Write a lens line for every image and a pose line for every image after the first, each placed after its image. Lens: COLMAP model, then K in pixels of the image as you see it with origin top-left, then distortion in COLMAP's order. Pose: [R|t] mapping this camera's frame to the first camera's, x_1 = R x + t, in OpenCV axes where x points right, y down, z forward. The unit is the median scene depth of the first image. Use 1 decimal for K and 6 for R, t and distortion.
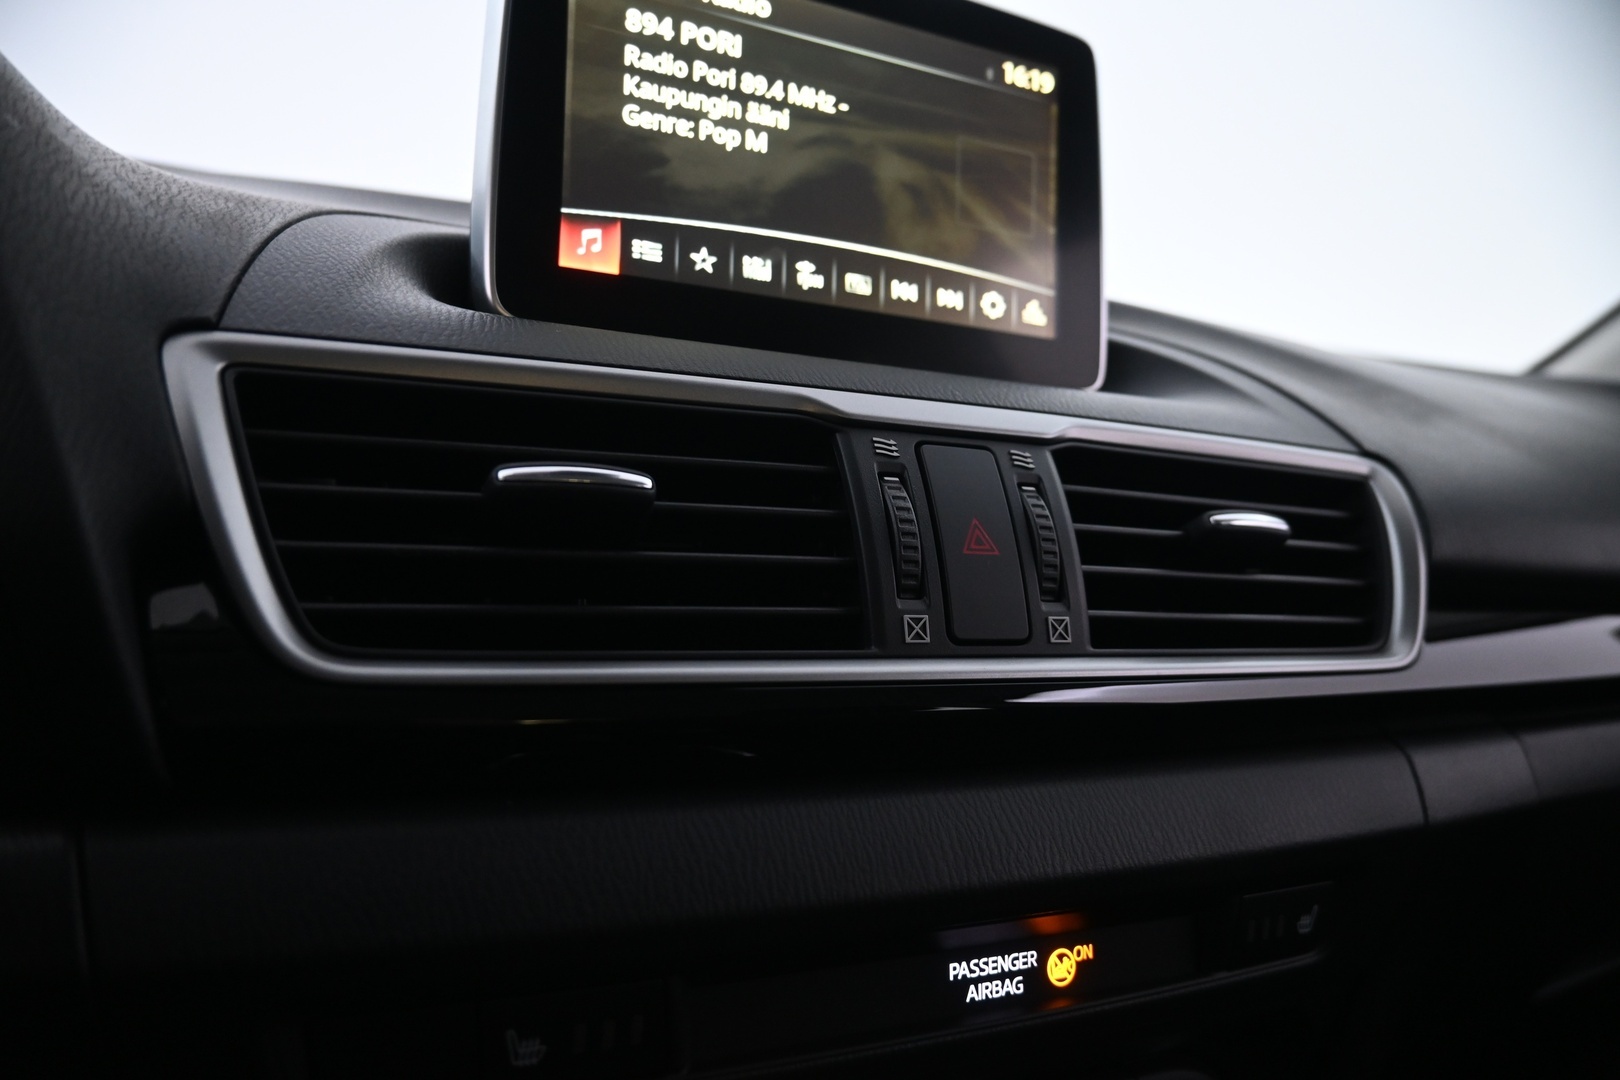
lens RADIAL K [[1130.0, 0, 811.0], [0, 1130.0, 543.1], [0, 0, 1]] dist [0.007382, 0.006283]
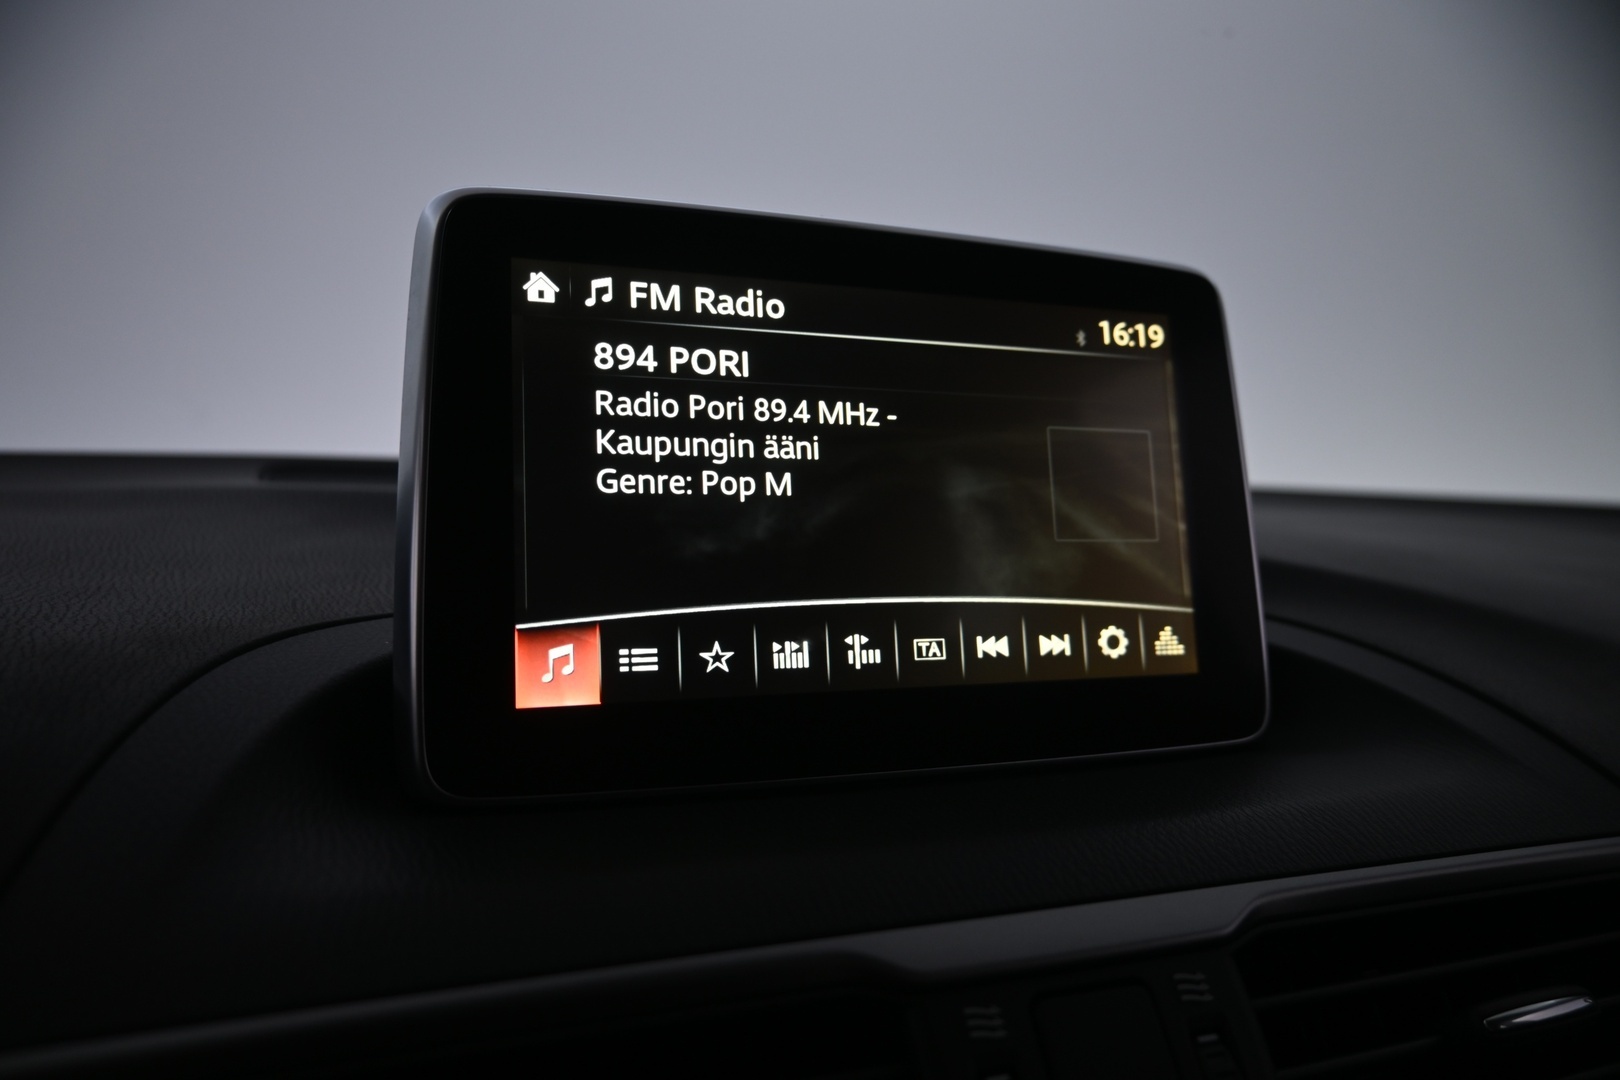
lens RADIAL K [[1130.0, 0, 815.5], [0, 1130.0, 537.7], [0, 0, 1]] dist [0.007382, 0.006283]
pose [[0.993222, -0.077310, -0.086792, 0.041128], [0.070626, 0.994479, -0.077609, -0.273887], [0.092313, 0.070953, 0.993199, 0.270645]]
